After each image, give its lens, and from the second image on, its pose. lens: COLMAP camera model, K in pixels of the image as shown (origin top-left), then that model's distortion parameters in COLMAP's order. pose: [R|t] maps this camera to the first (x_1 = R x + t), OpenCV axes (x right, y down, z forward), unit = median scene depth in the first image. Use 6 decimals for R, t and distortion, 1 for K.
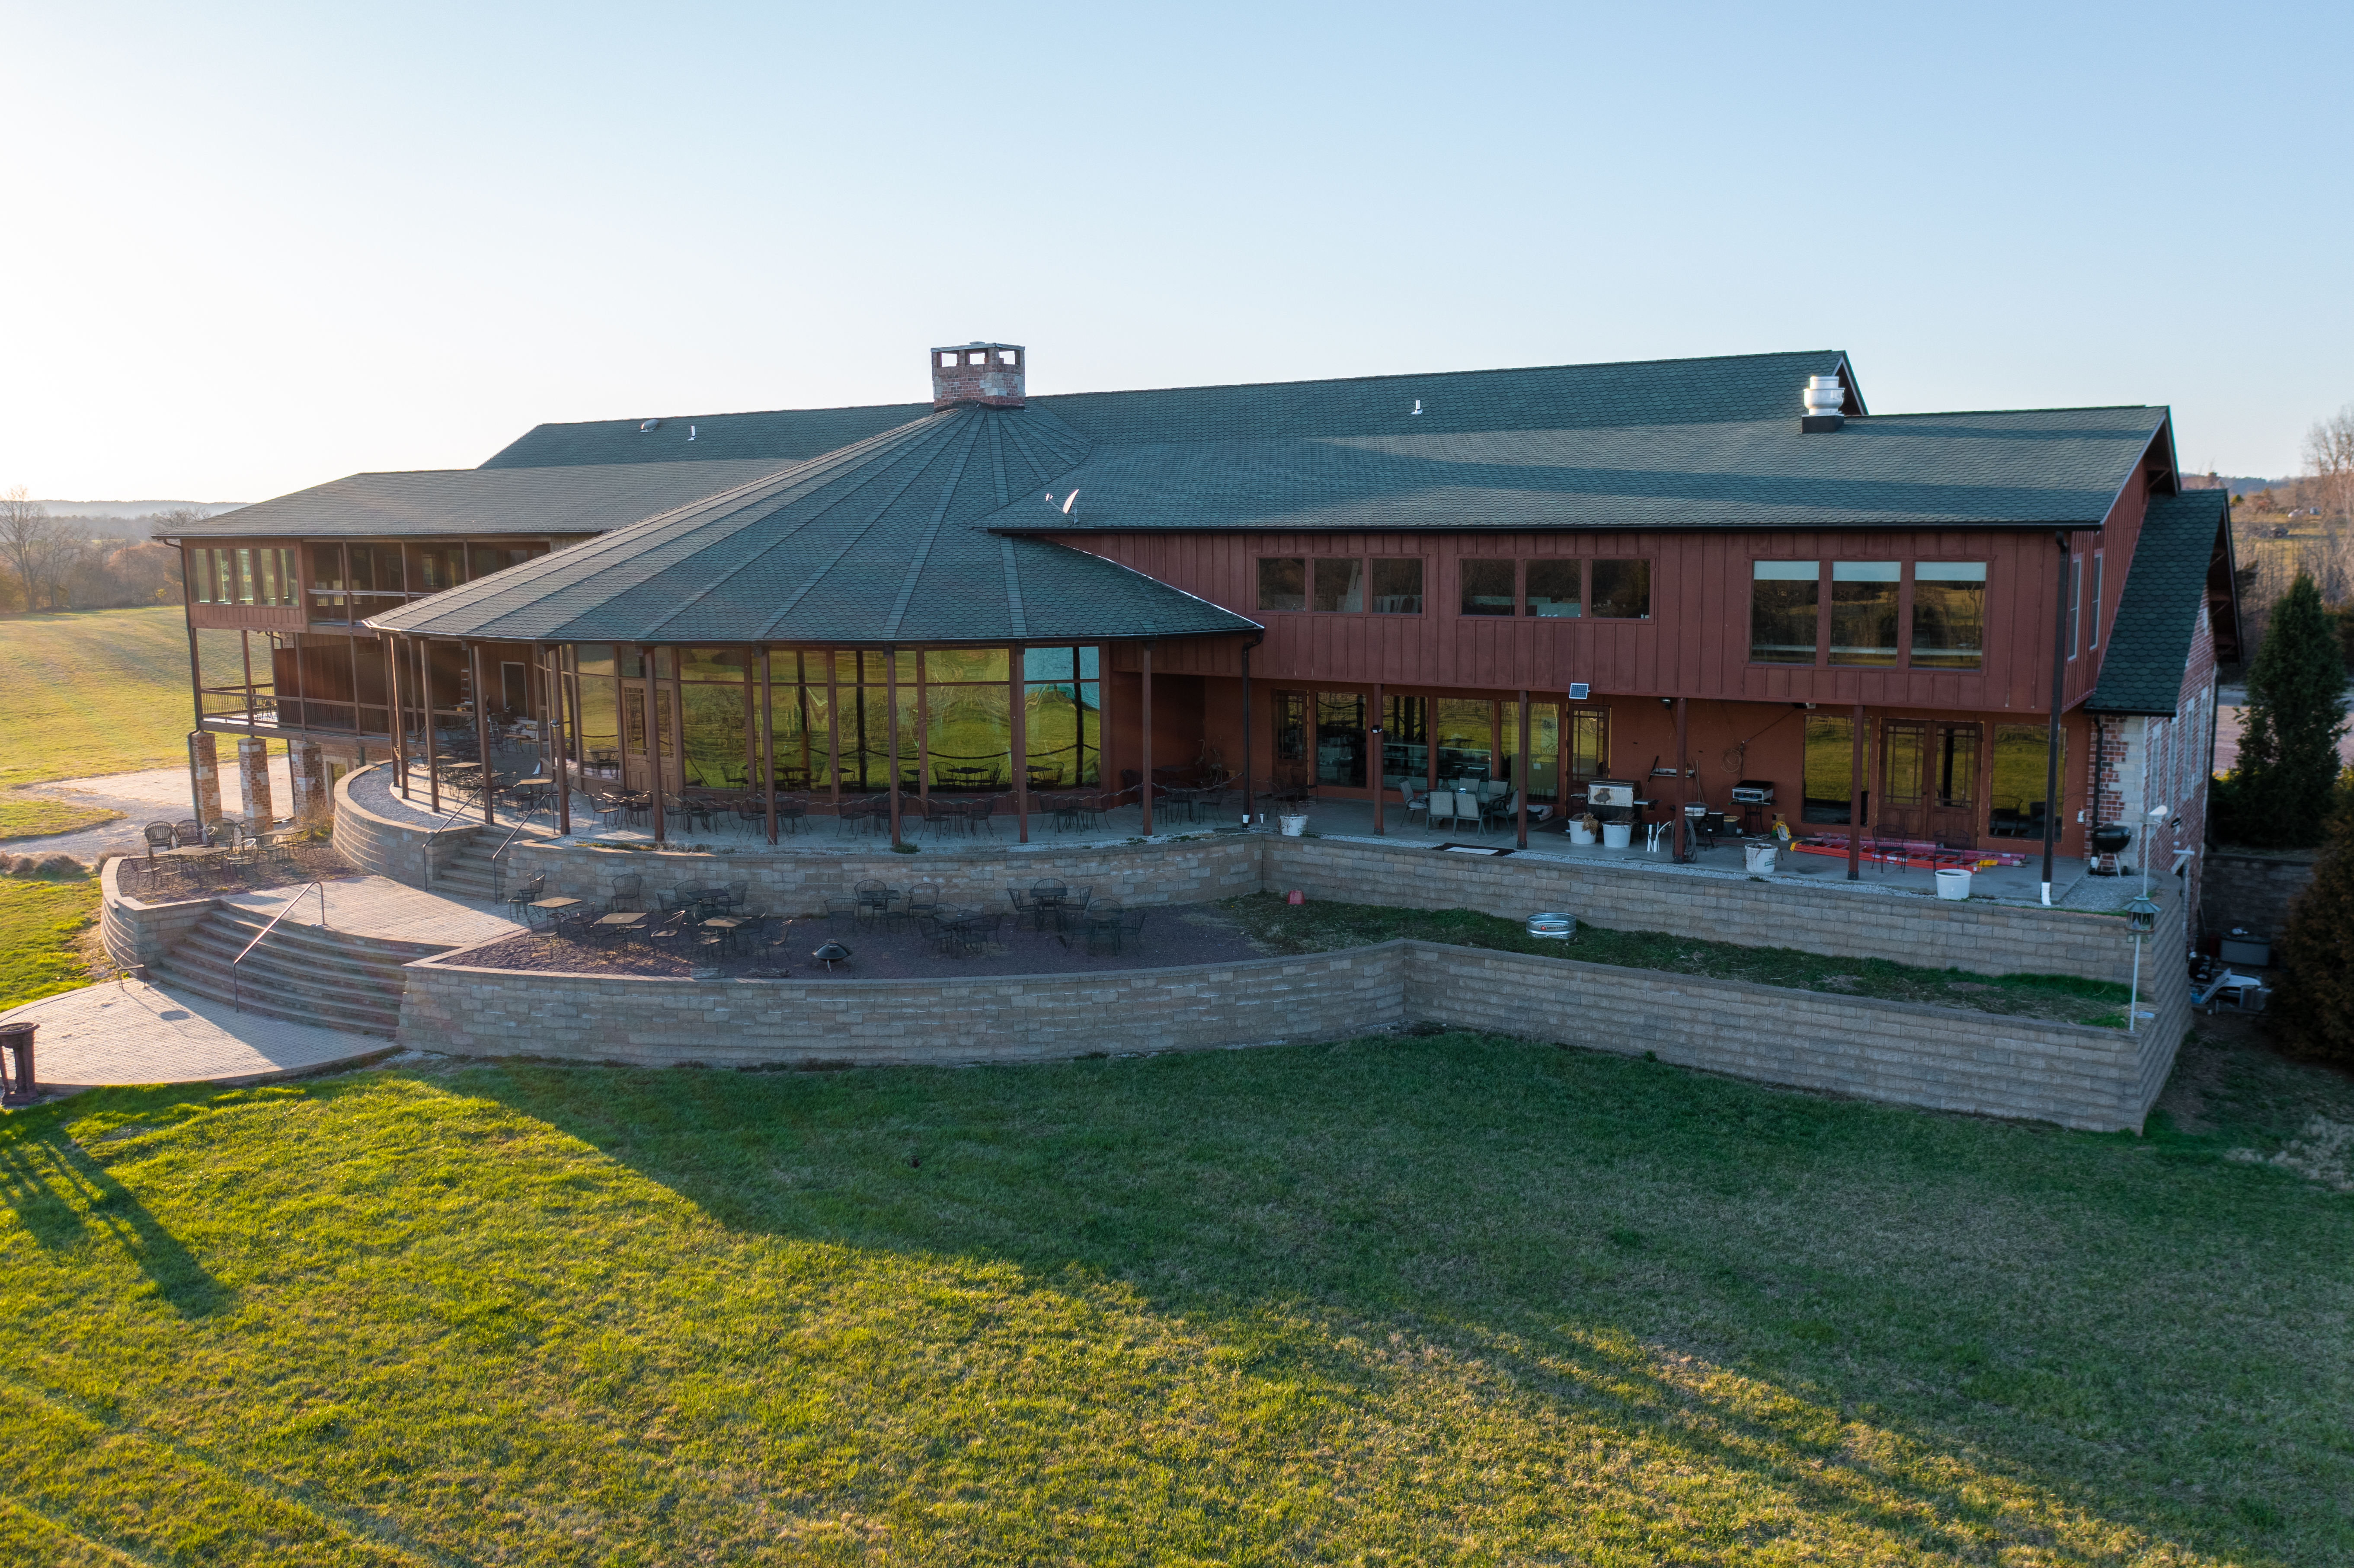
lens RADIAL K [[1873.4, 0, 1185.6], [0, 1873.4, 780.3], [0, 0, 1]] dist [-0.023244, 0.003399]
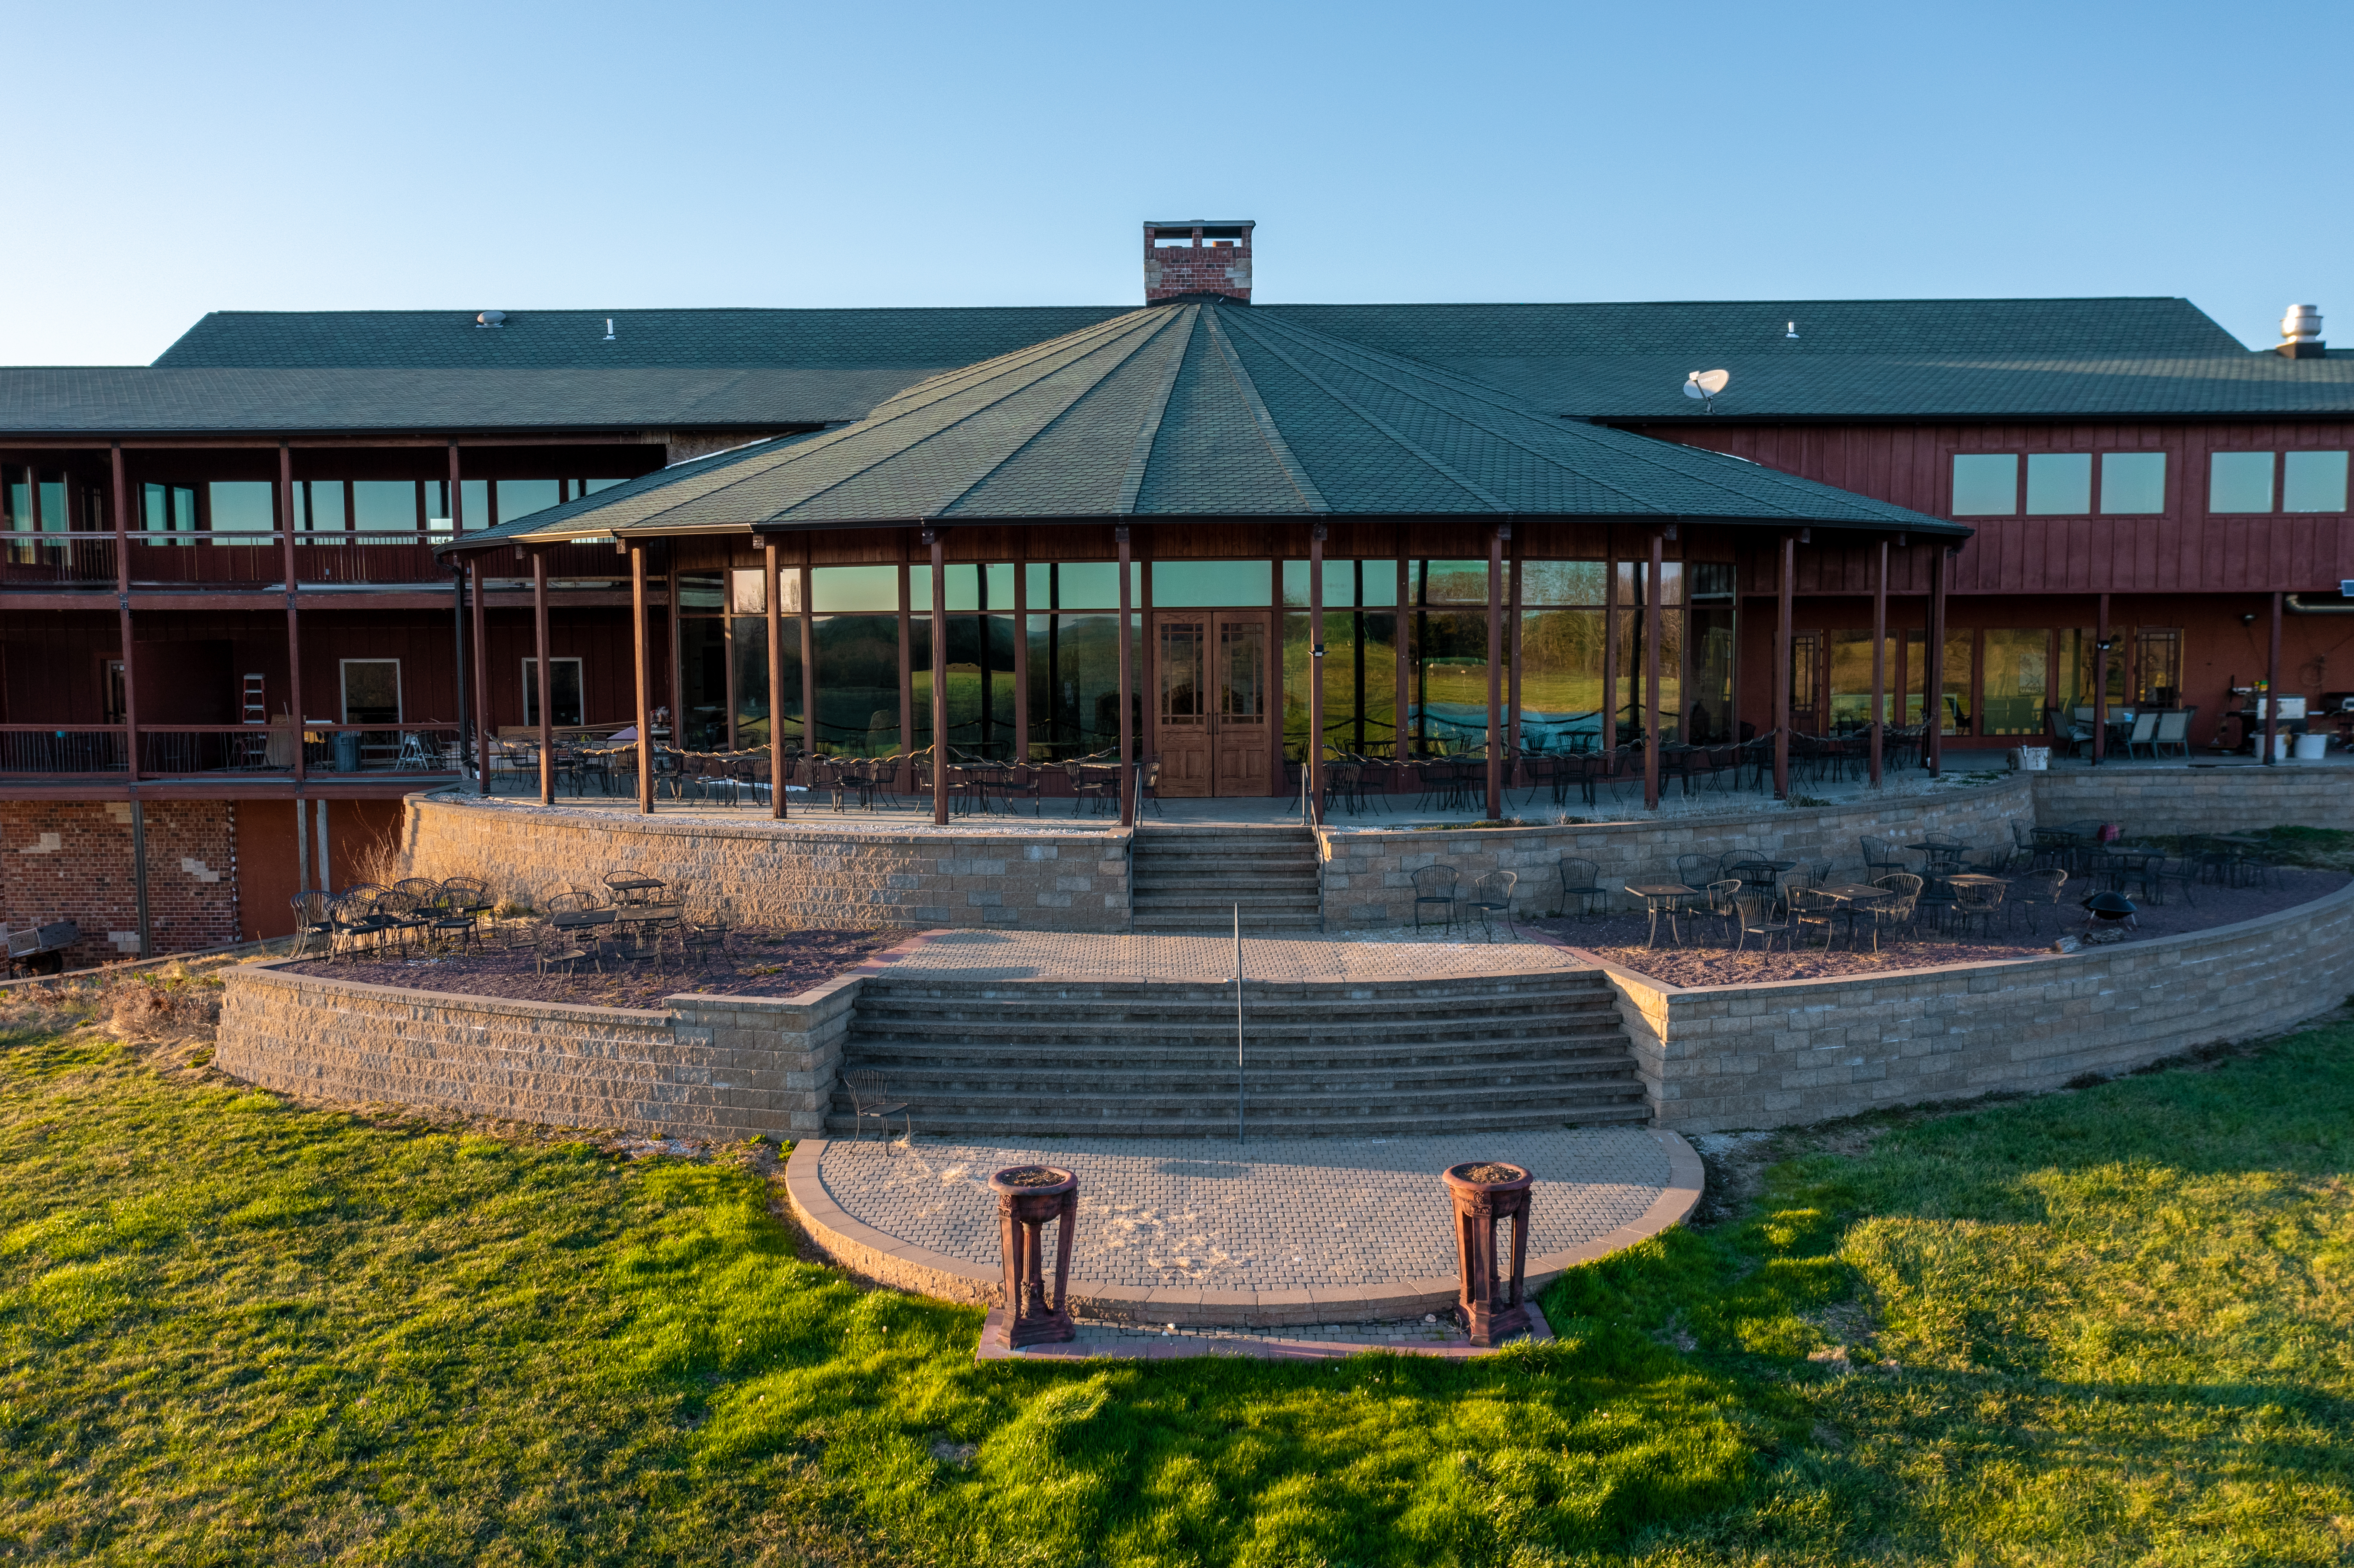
lens RADIAL K [[1873.5, 0, 1185.6], [0, 1873.5, 780.3], [0, 0, 1]] dist [-0.023244, 0.003399]
pose [[0.826502, -0.043353, 0.561262, -0.794850], [0.079044, 0.996090, -0.039458, 0.038866], [-0.557356, 0.076977, 0.826697, 0.535011]]
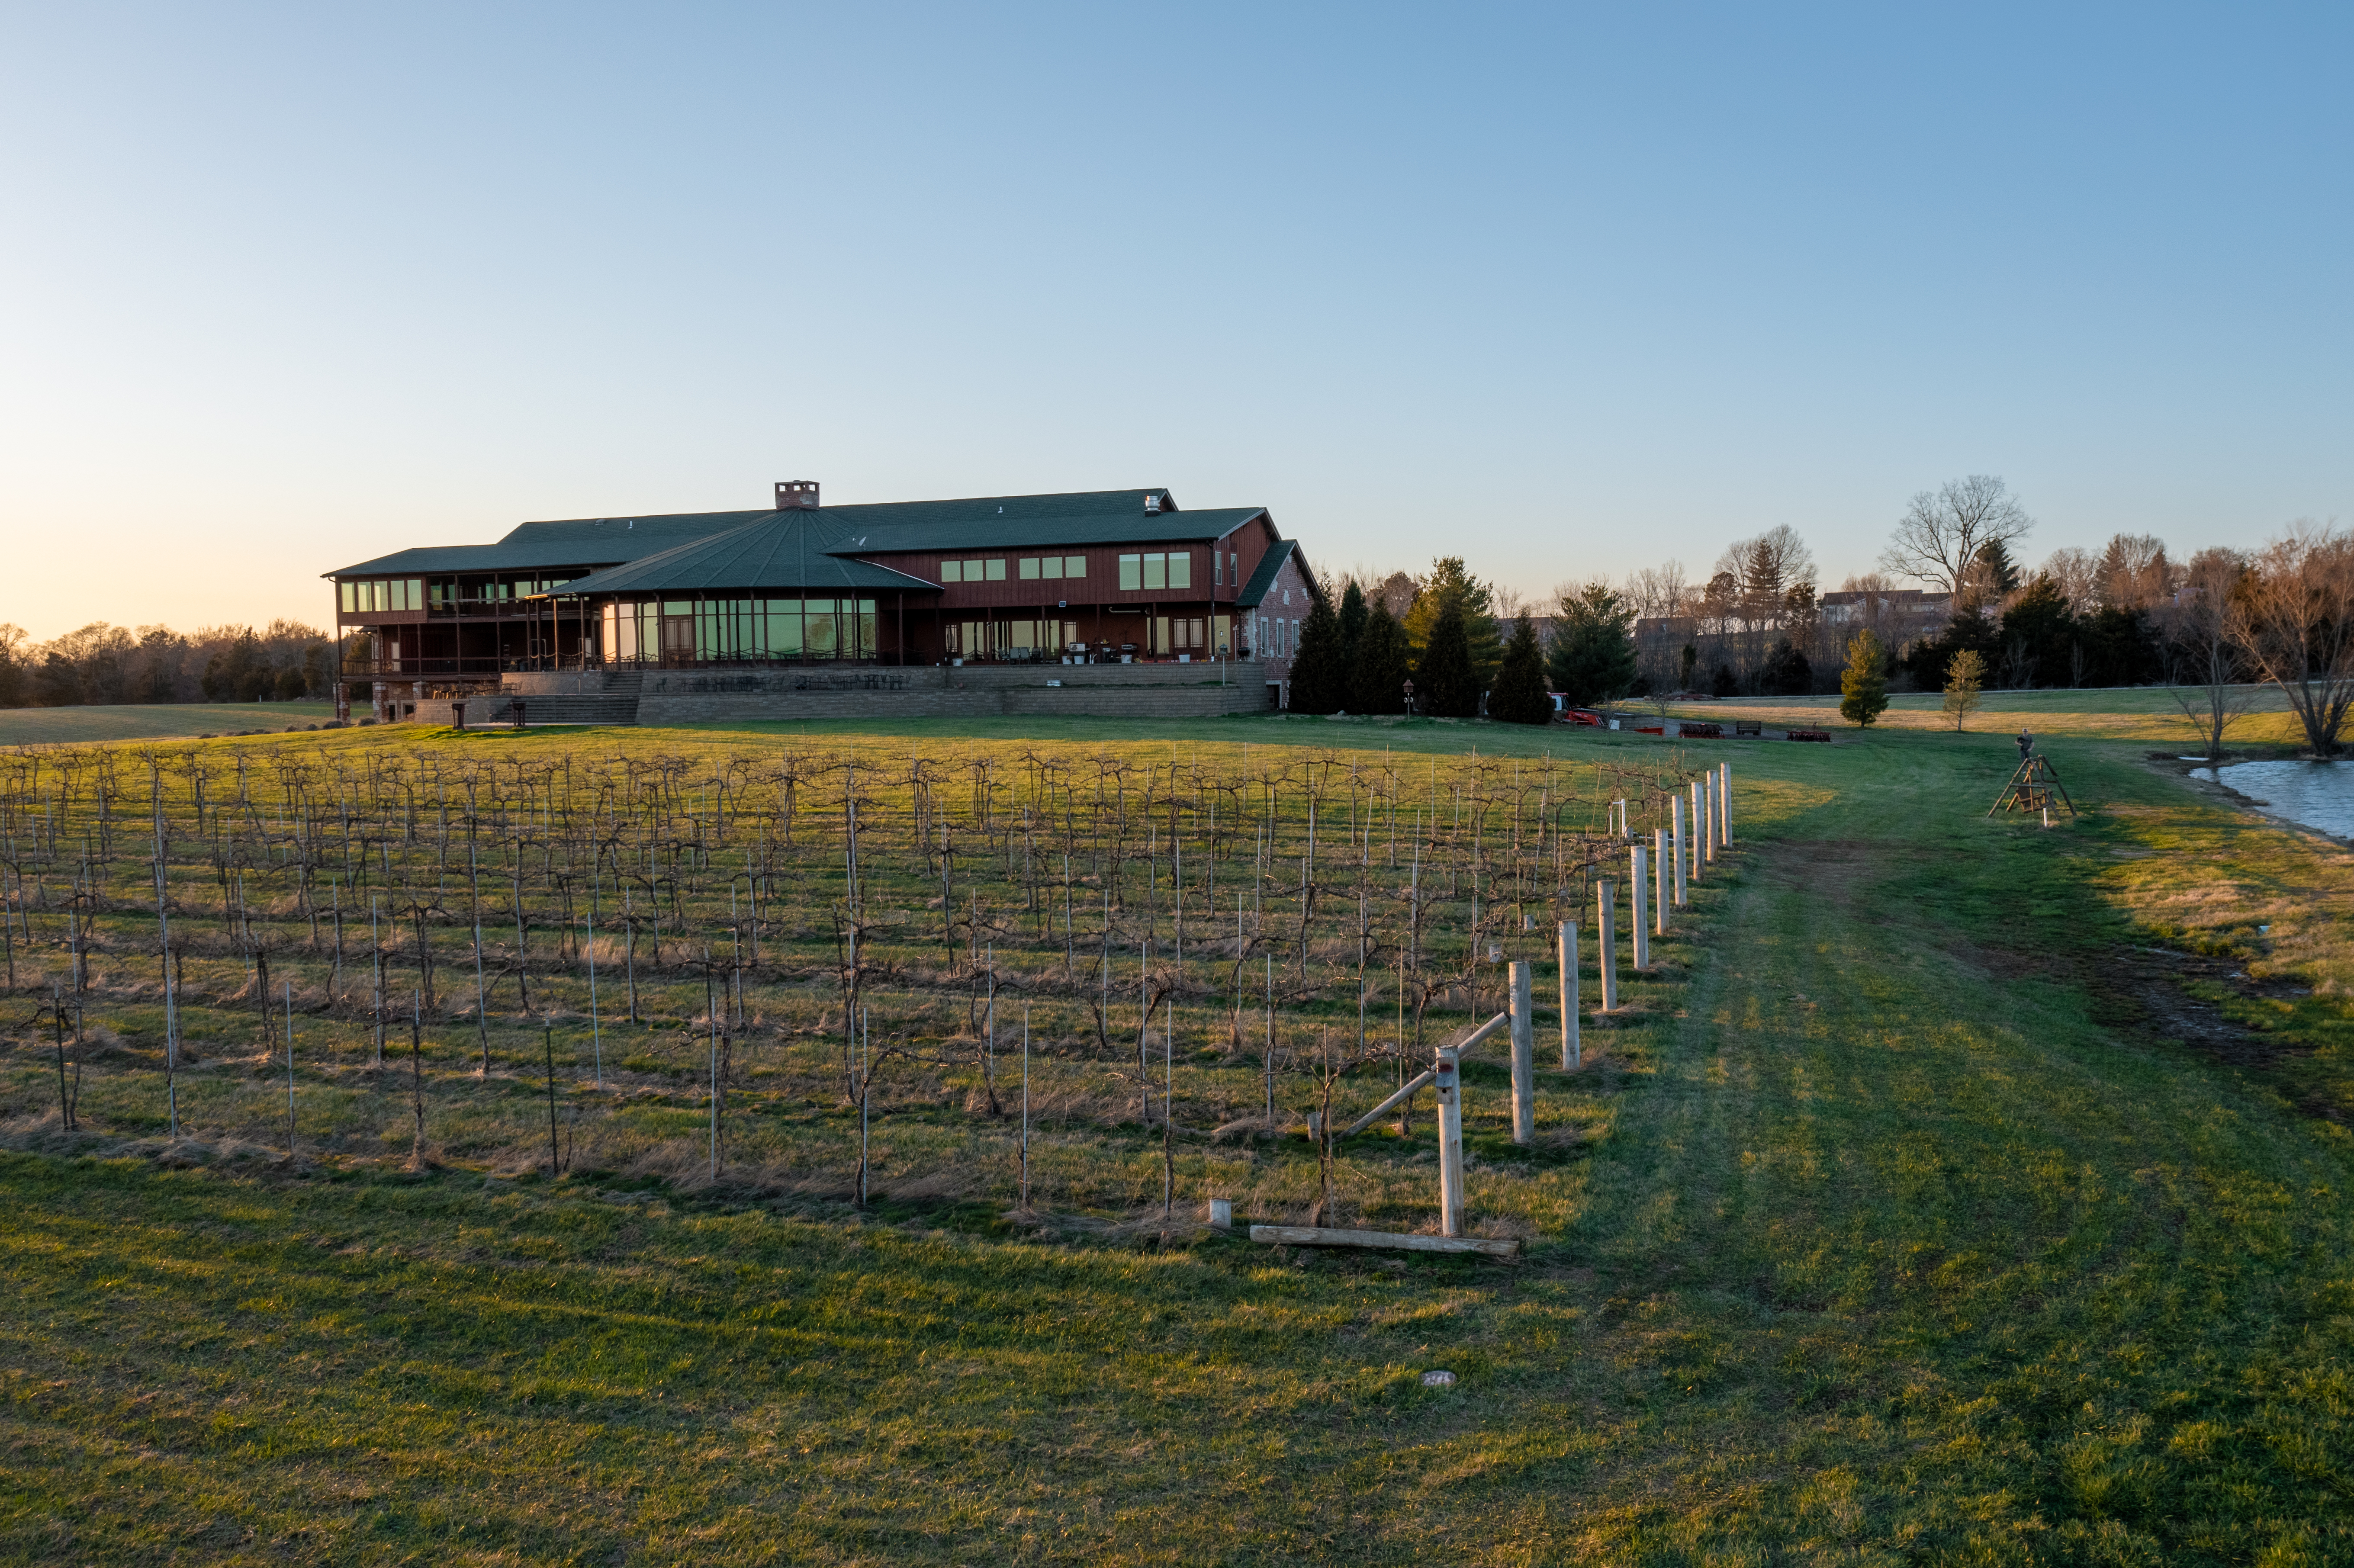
lens RADIAL K [[1873.5, 0, 1185.6], [0, 1873.5, 780.3], [0, 0, 1]] dist [-0.023244, 0.003399]
pose [[0.974035, -0.012517, 0.226051, -0.236111], [0.032824, 0.995729, -0.086298, 0.443639], [-0.224005, 0.091477, 0.970285, -1.660381]]
